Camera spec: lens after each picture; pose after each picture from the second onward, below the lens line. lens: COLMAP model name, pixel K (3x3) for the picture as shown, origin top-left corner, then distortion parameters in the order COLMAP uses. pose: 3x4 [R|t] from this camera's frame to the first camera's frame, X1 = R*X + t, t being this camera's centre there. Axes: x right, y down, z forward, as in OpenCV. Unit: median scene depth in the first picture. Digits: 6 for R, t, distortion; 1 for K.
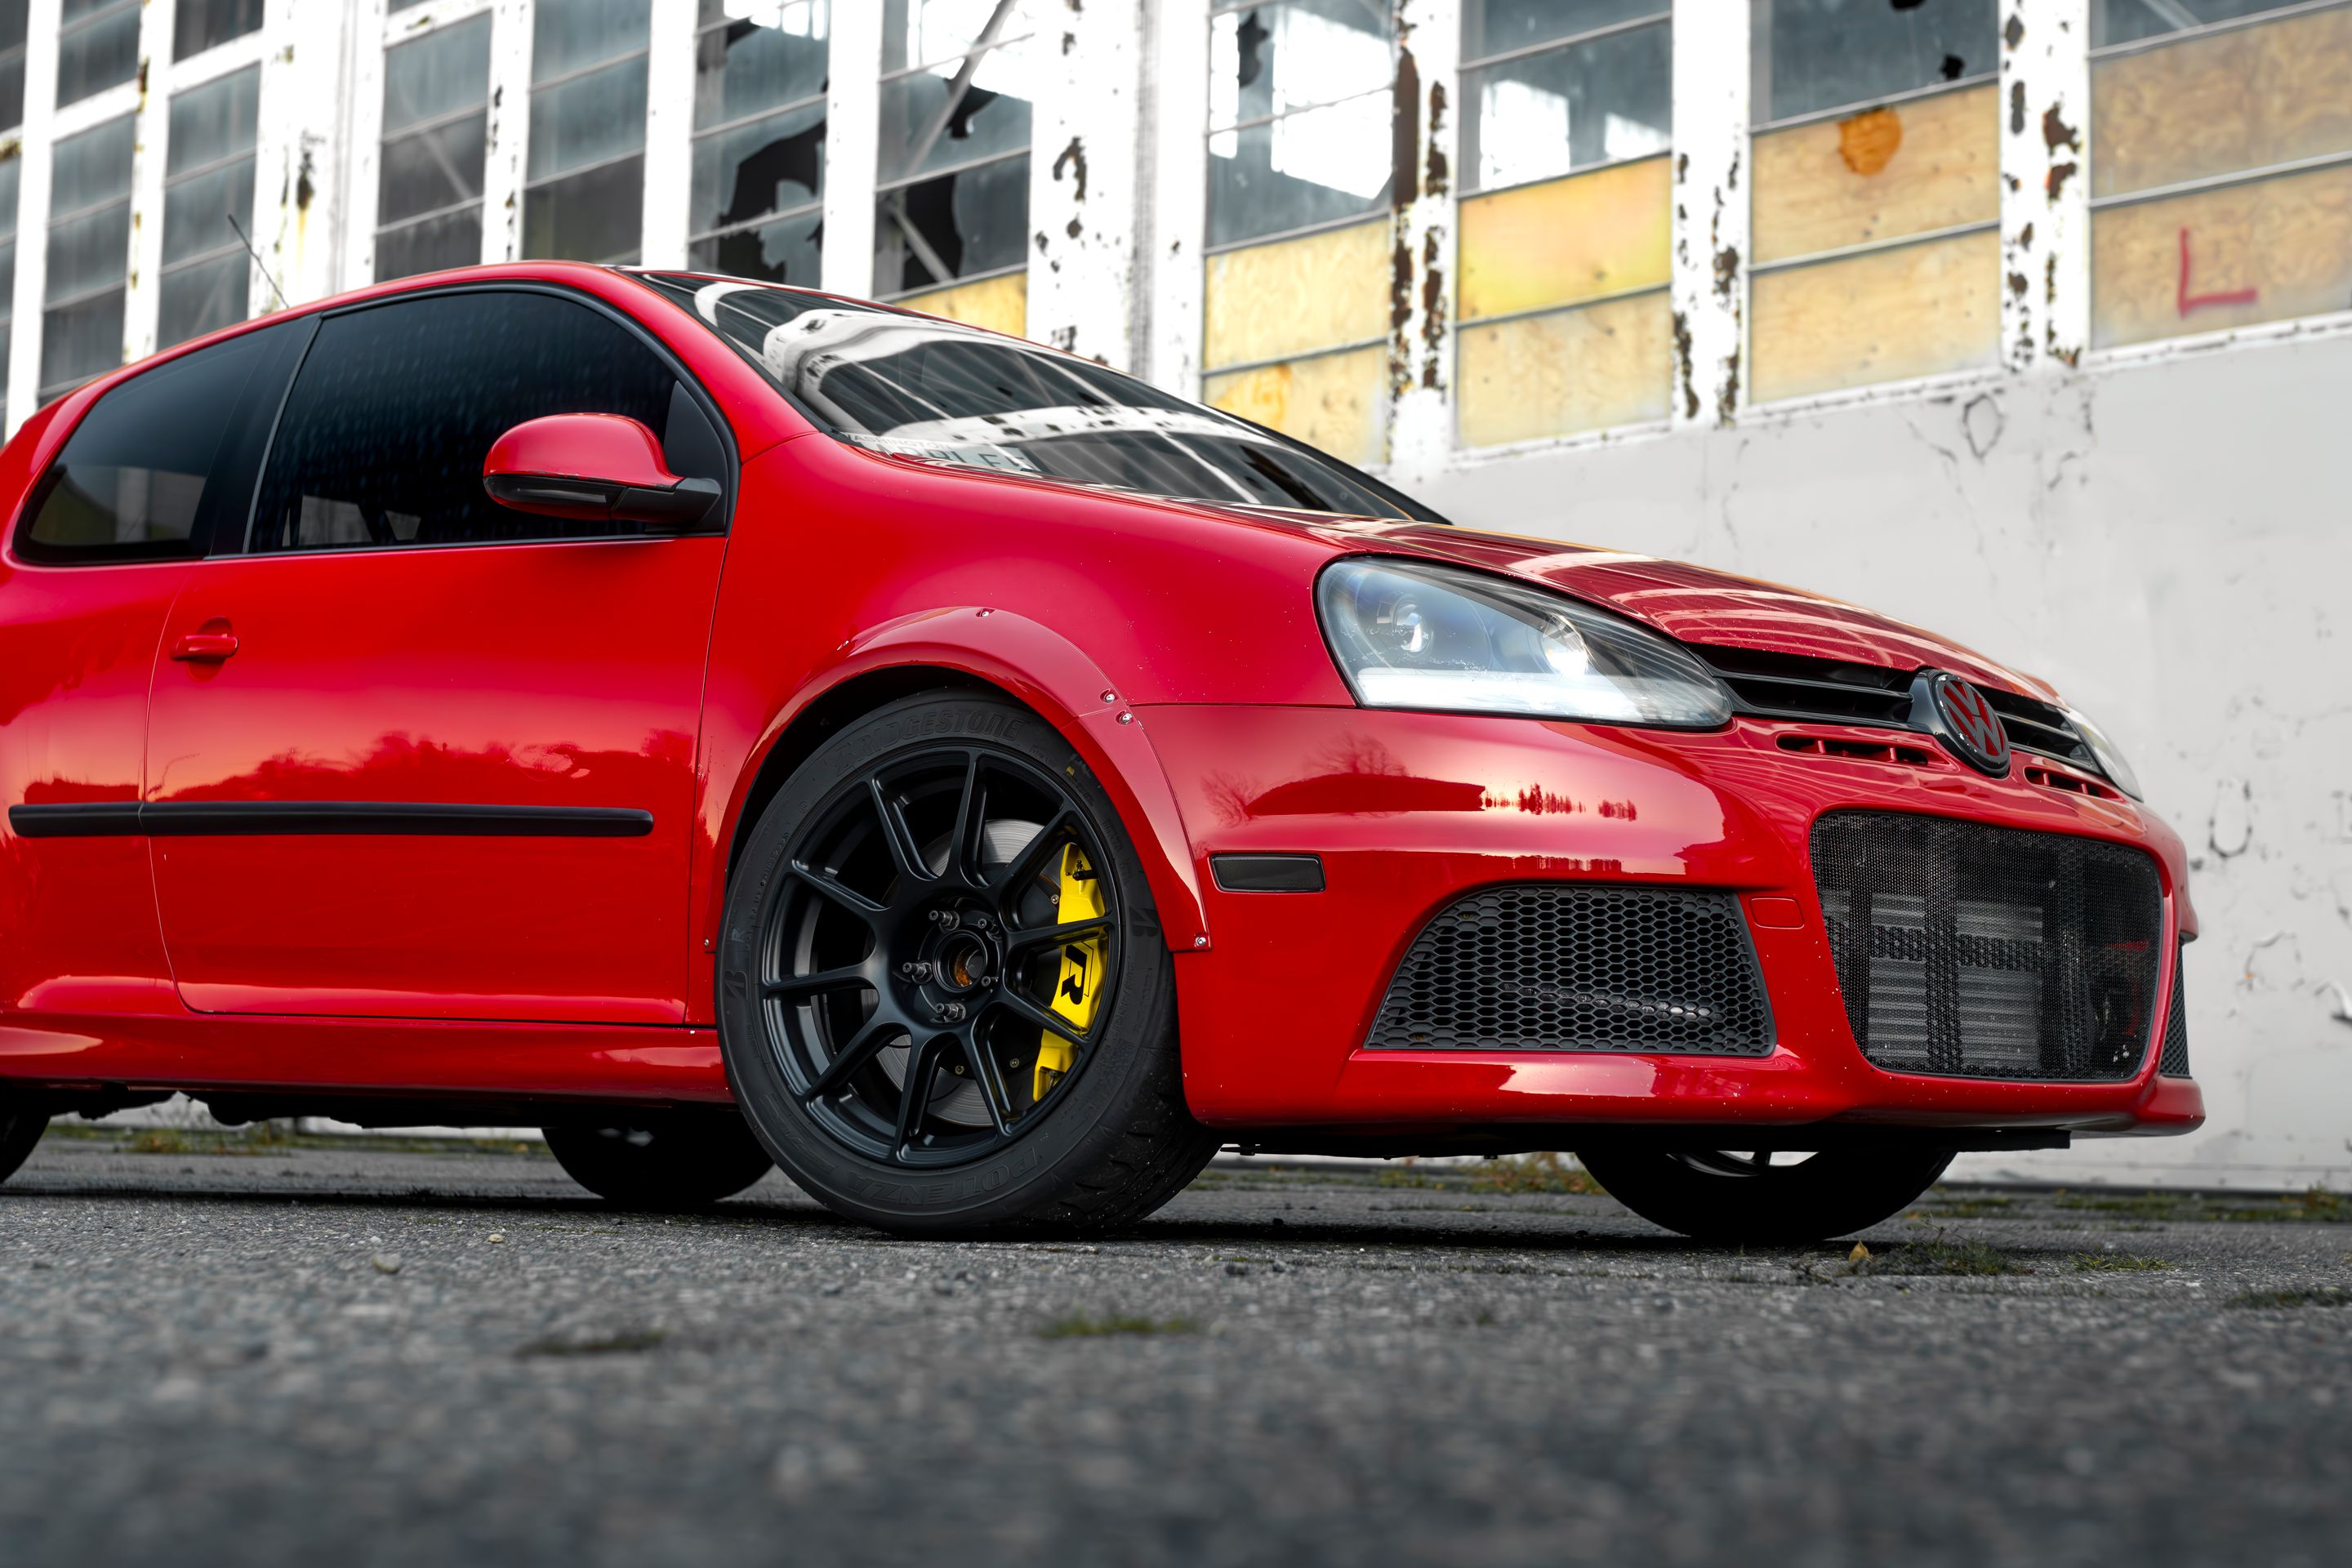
lens RADIAL K [[3766.8, 0, 1195.8], [0, 3766.8, 712.3], [0, 0, 1]] dist [-0.044747, 0.000000]
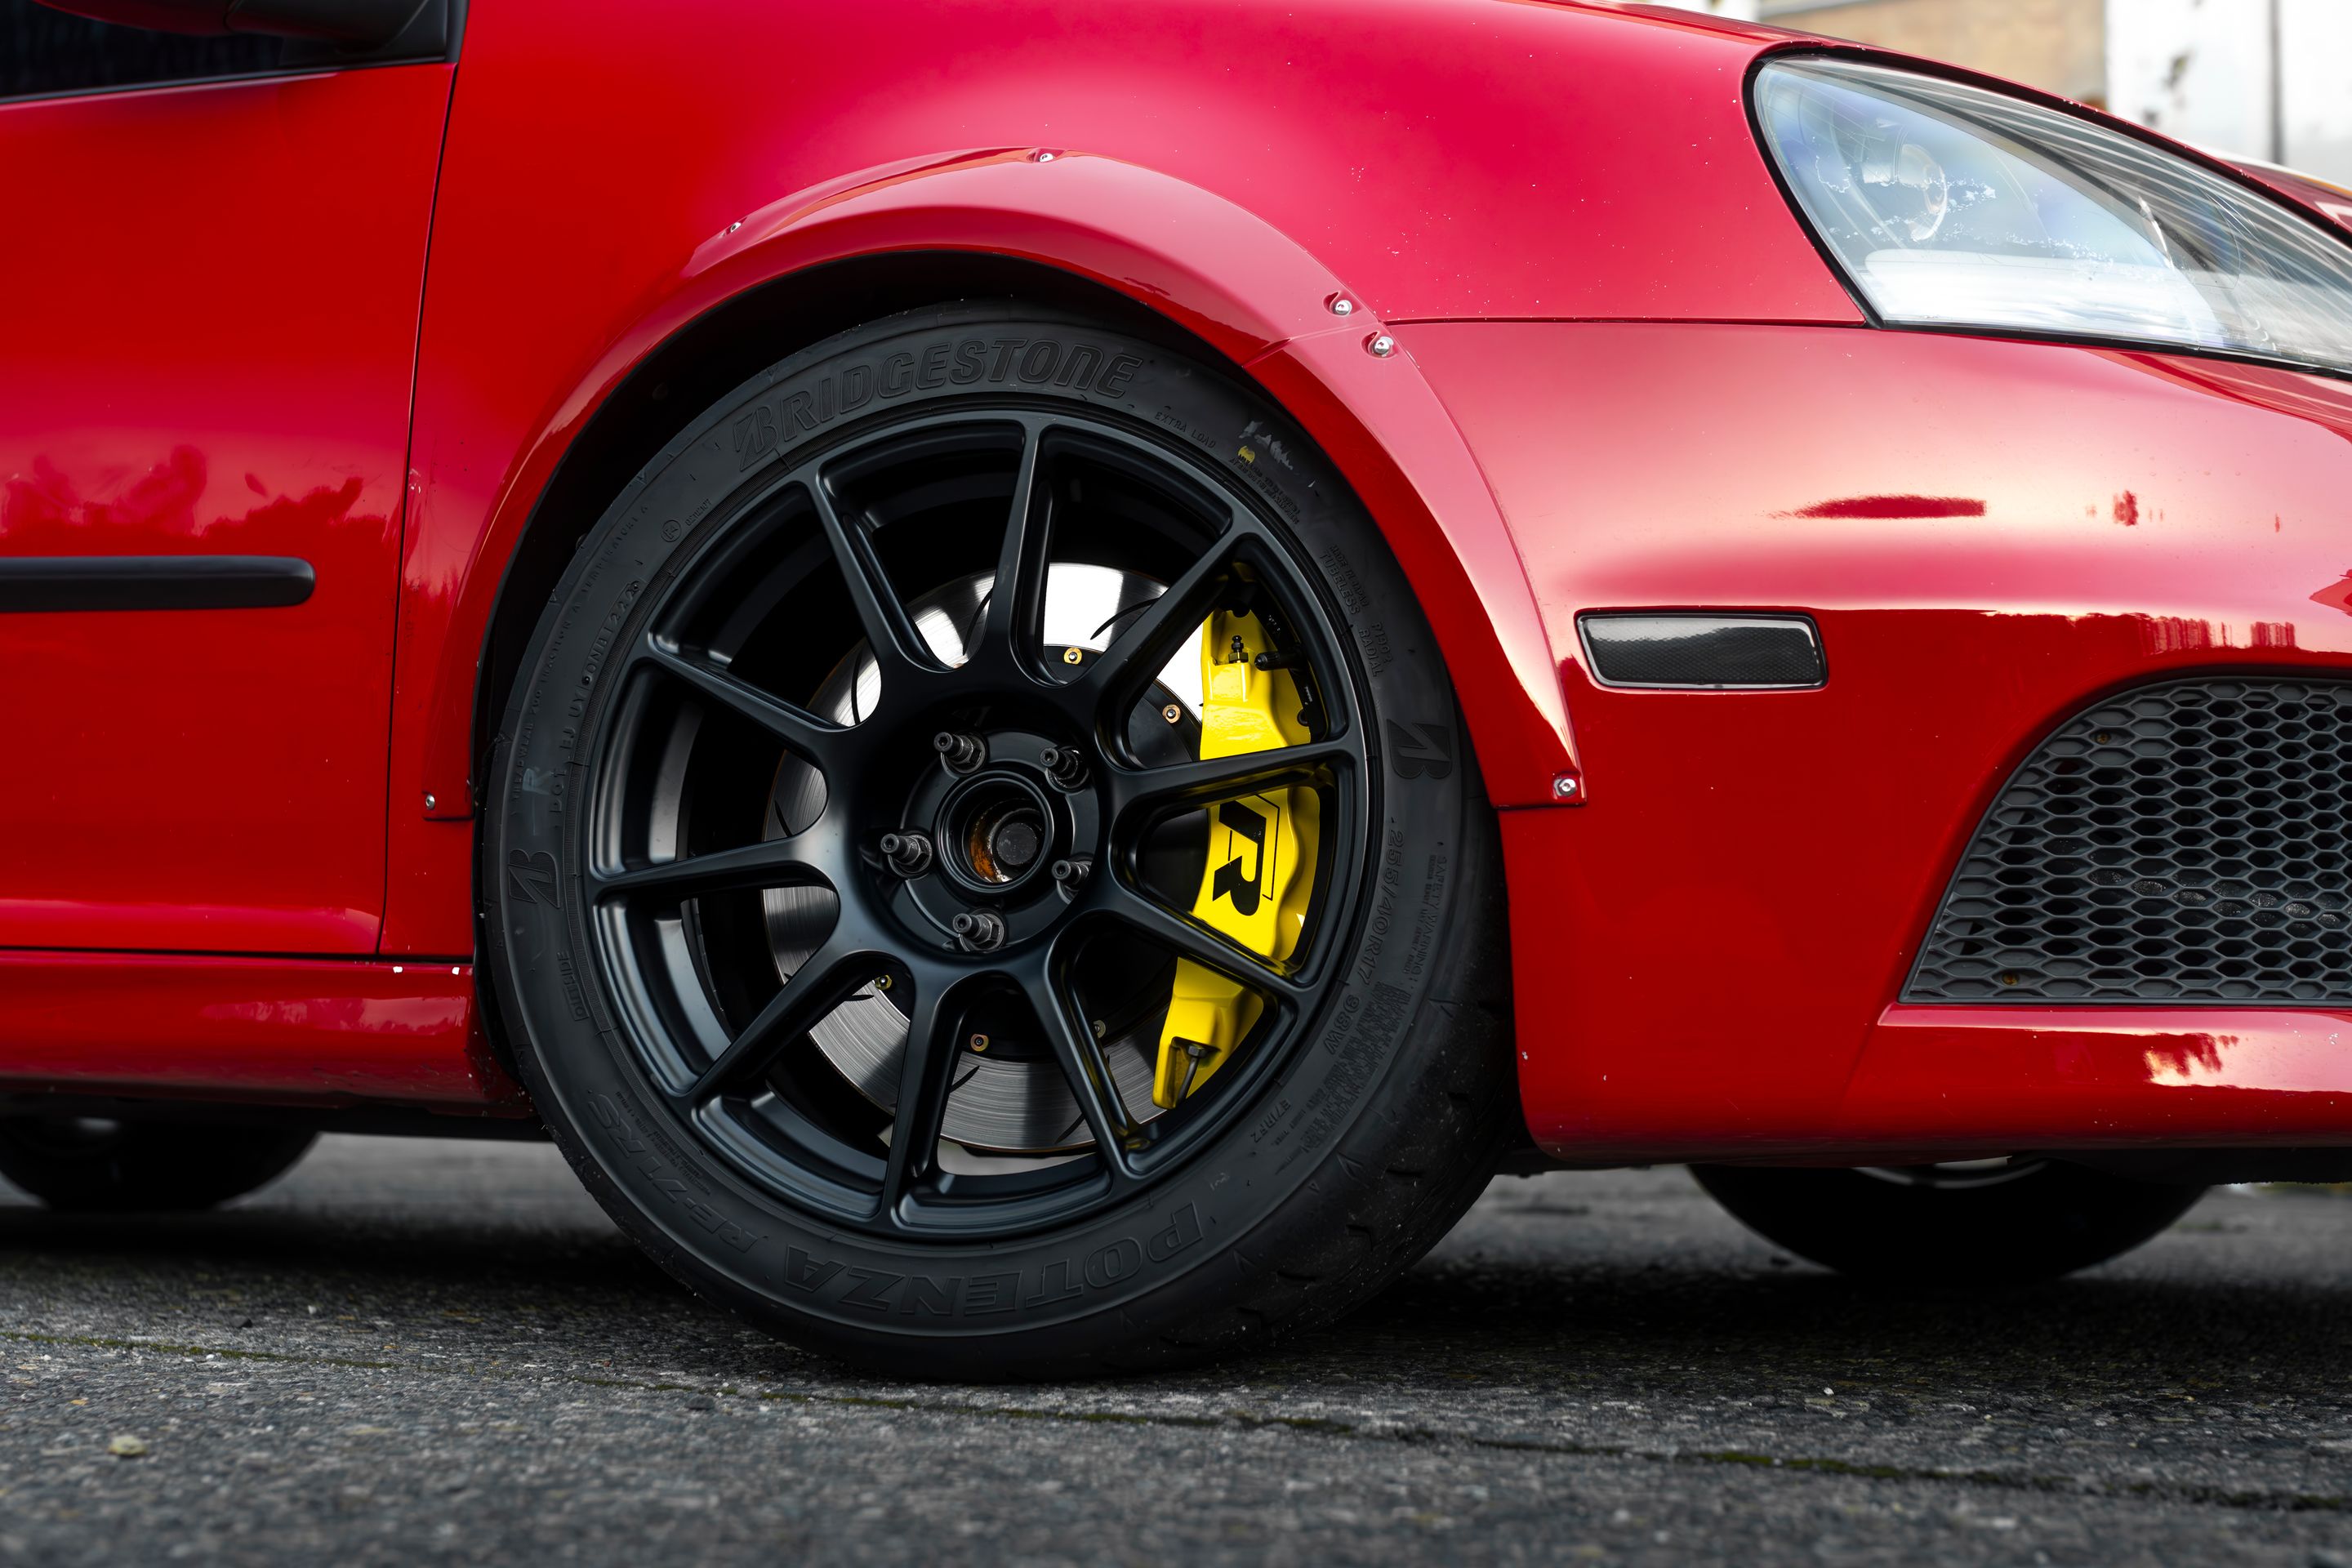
lens RADIAL K [[3766.8, 0, 1281.7], [0, 3766.8, 742.5], [0, 0, 1]] dist [-0.044747, 0.000000]
pose [[0.981034, 0.009231, 0.193613, -0.039929], [-0.014659, 0.999538, 0.026618, 0.012859], [-0.193278, -0.028952, 0.980717, 0.158321]]
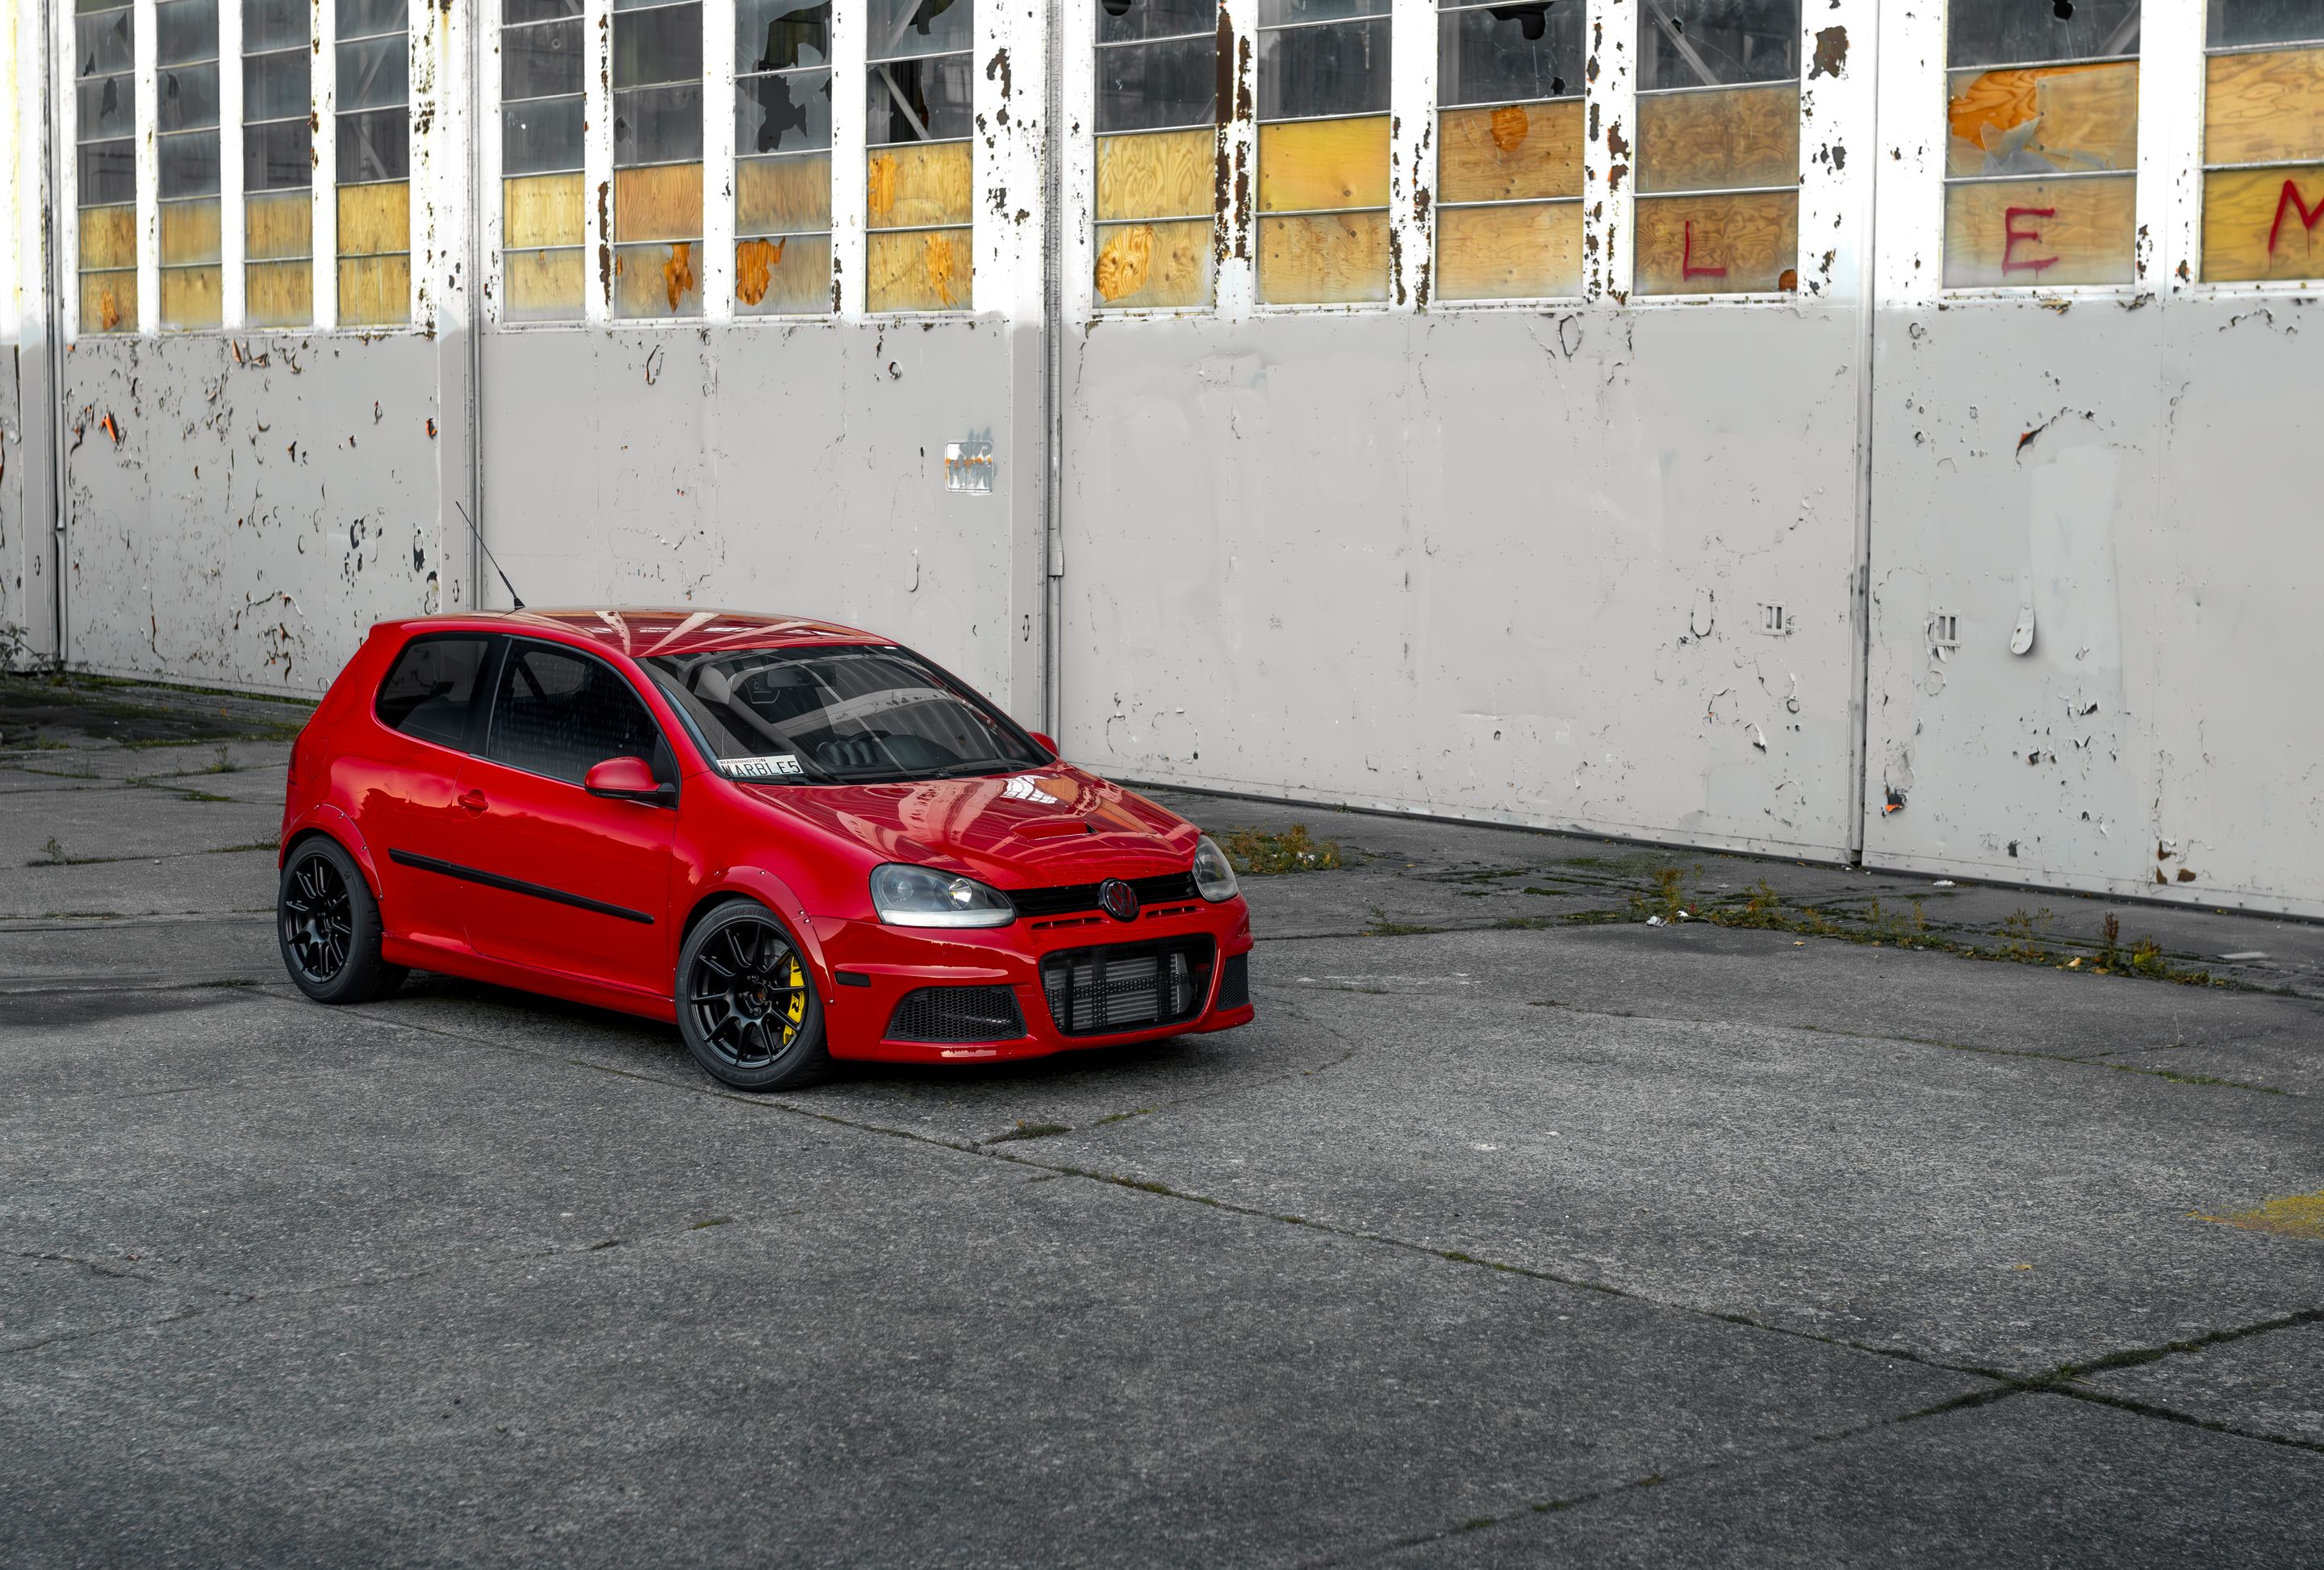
lens RADIAL K [[3792.5, 0, 1143.3], [0, 3792.5, 785.6], [0, 0, 1]] dist [-0.059980, 0.000000]
pose [[0.998569, -0.010091, -0.052522, 0.121858], [0.019890, 0.981670, 0.189550, -0.200622], [0.049647, -0.190324, 0.980465, -0.563958]]
